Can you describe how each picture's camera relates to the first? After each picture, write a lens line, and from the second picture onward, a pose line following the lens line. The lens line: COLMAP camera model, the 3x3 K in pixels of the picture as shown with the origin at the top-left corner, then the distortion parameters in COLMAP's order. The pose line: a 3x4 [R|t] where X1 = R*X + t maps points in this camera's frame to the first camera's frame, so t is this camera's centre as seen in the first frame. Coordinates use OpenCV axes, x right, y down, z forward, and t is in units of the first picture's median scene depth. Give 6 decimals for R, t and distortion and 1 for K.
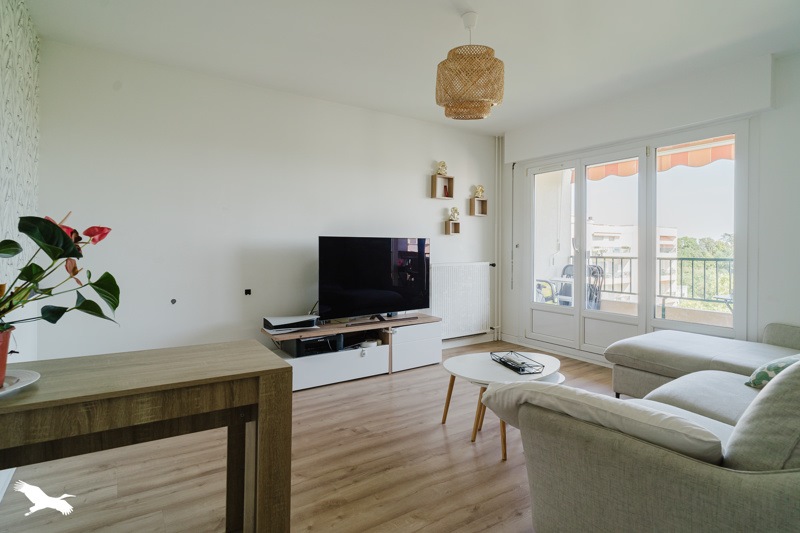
lens RADIAL K [[419.6, 0, 402.0], [0, 419.6, 253.6], [0, 0, 1]] dist [0.002903, 0.000732]
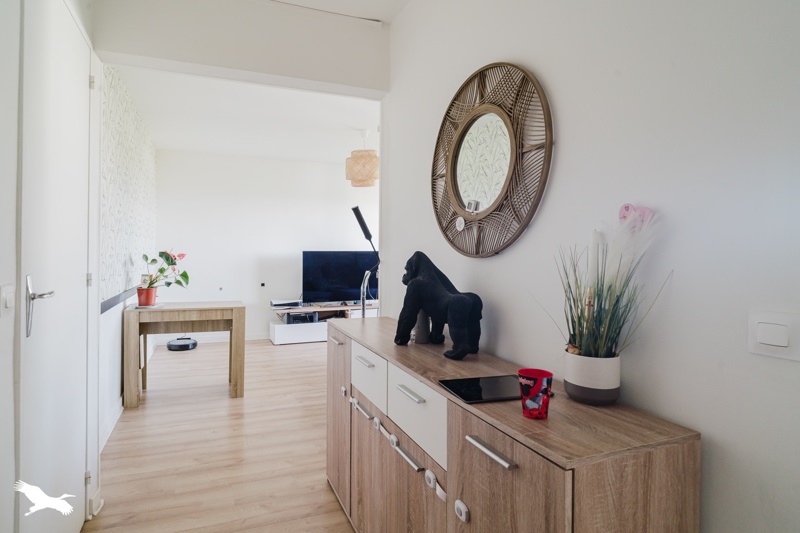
lens RADIAL K [[500.2, 0, 399.3], [0, 500.2, 256.0], [0, 0, 1]] dist [-0.000709, -0.000105]
pose [[0.974178, 0.000989, -0.225780, 1.385405], [-0.001403, 0.999998, -0.001670, -0.045839], [0.225777, 0.001943, 0.974177, -1.841814]]
